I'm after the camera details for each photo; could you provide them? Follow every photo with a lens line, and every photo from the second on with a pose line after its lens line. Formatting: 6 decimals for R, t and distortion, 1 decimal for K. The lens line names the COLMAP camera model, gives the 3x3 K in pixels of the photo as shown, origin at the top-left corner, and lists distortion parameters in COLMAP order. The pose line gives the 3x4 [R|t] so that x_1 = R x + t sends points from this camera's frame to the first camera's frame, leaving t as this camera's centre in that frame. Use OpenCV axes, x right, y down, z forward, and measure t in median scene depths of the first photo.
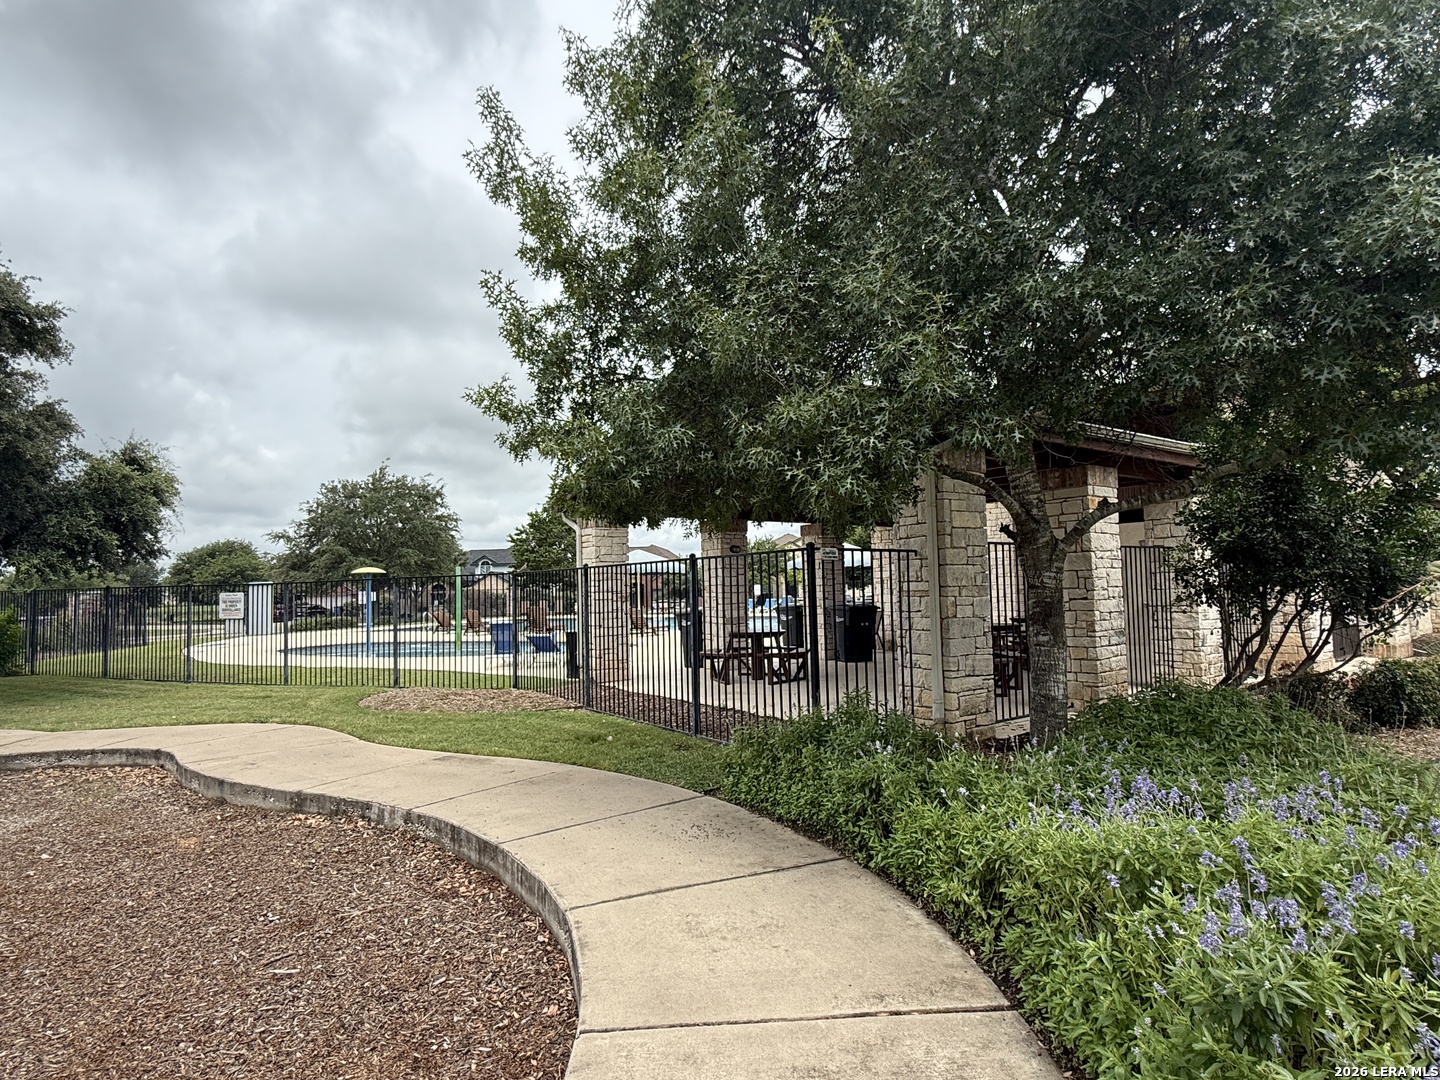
lens RADIAL K [[782.8, 0, 723.0], [0, 782.8, 545.9], [0, 0, 1]] dist [-0.002045, -0.001493]
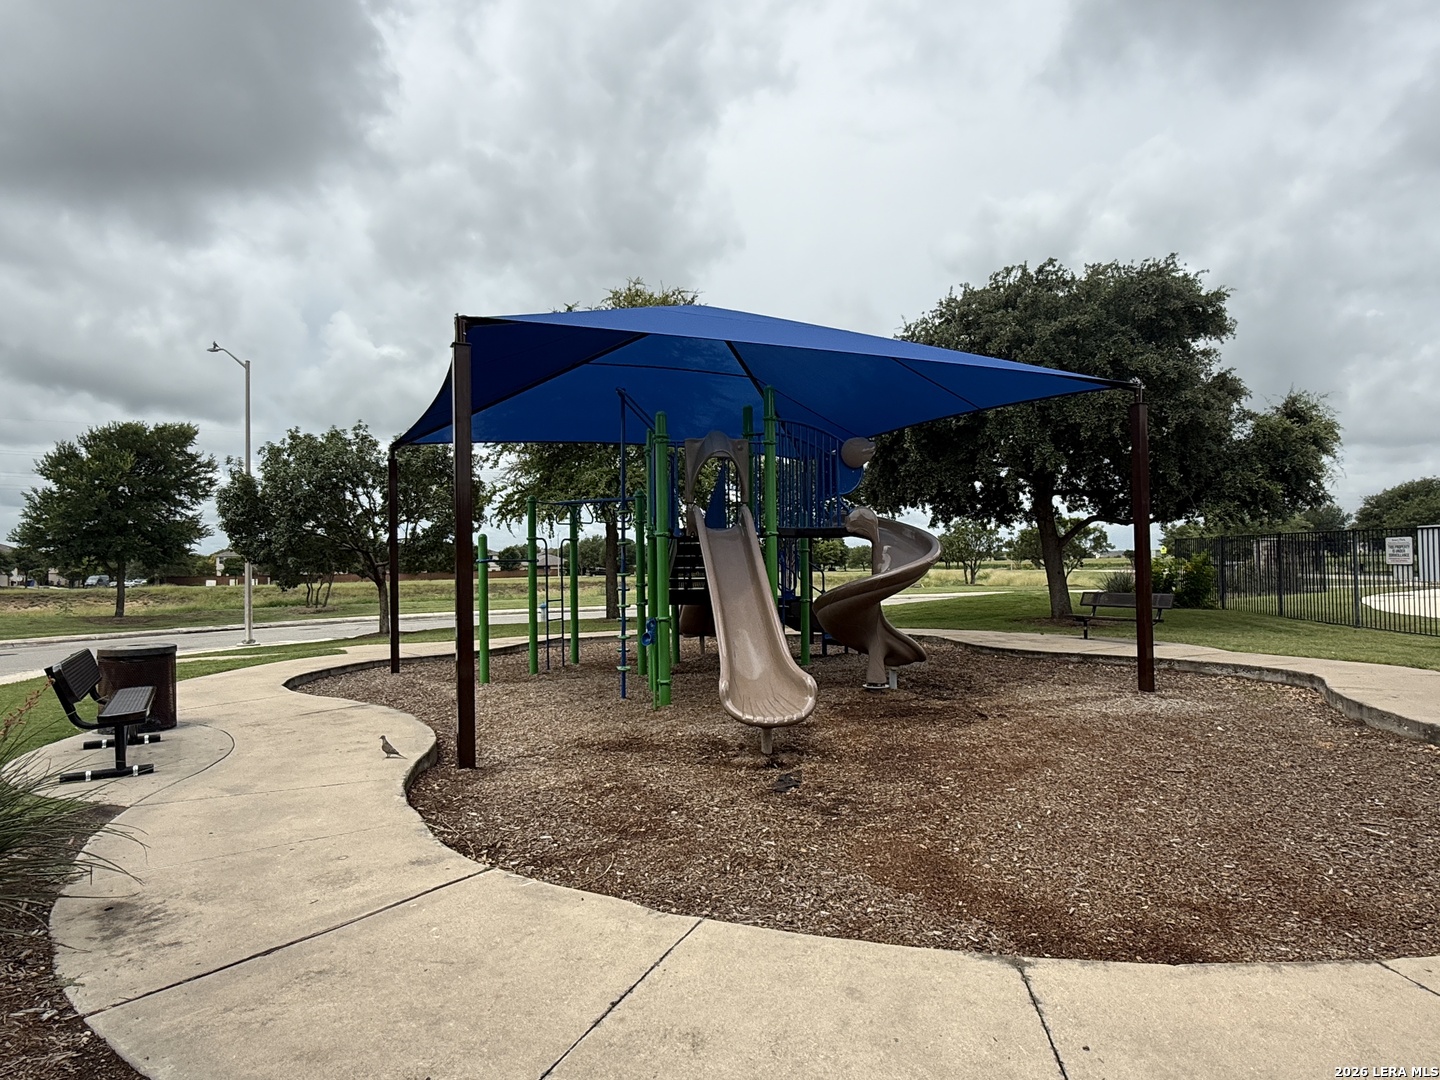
lens RADIAL K [[850.1, 0, 721.8], [0, 850.1, 542.3], [0, 0, 1]] dist [-0.006883, -0.001659]
pose [[0.302481, -0.003113, -0.953150, 0.109103], [0.061832, 0.997952, 0.016363, -0.001364], [0.951148, -0.063885, 0.302055, -0.098798]]
